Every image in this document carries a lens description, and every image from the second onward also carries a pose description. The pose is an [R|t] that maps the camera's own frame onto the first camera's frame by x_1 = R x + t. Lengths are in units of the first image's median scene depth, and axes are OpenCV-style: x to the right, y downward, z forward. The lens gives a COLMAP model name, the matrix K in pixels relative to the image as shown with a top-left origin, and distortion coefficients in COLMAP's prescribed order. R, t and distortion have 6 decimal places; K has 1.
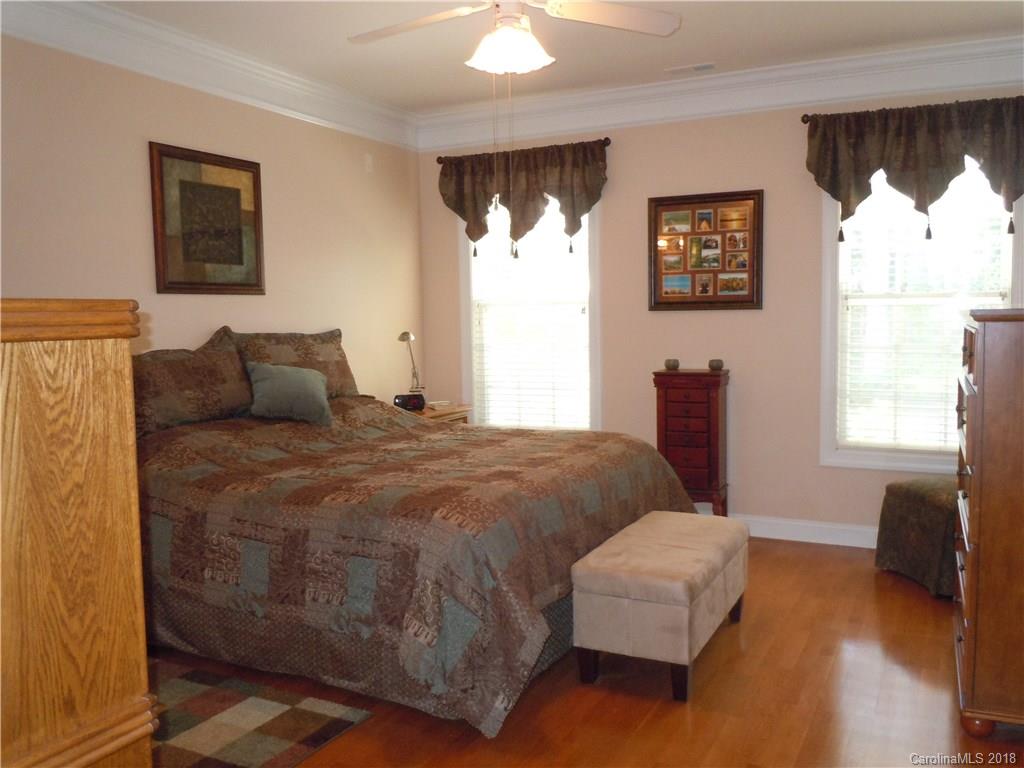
lens RADIAL K [[854.1, 0, 520.3], [0, 854.1, 382.9], [0, 0, 1]] dist [0.004833, -0.008881]
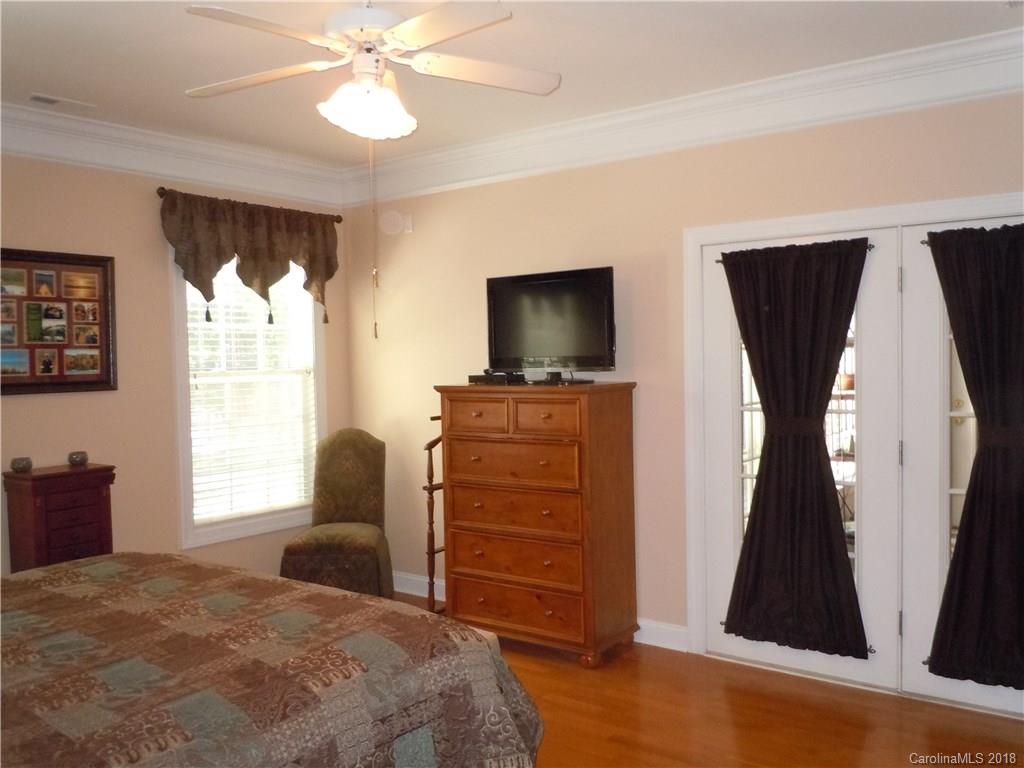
lens RADIAL K [[854.1, 0, 520.3], [0, 854.1, 382.9], [0, 0, 1]] dist [0.004833, -0.008881]
pose [[0.207820, -0.020782, 0.977946, -0.492578], [0.098408, 0.995146, 0.000235, -0.052074], [-0.973204, 0.096188, 0.208857, 0.400853]]
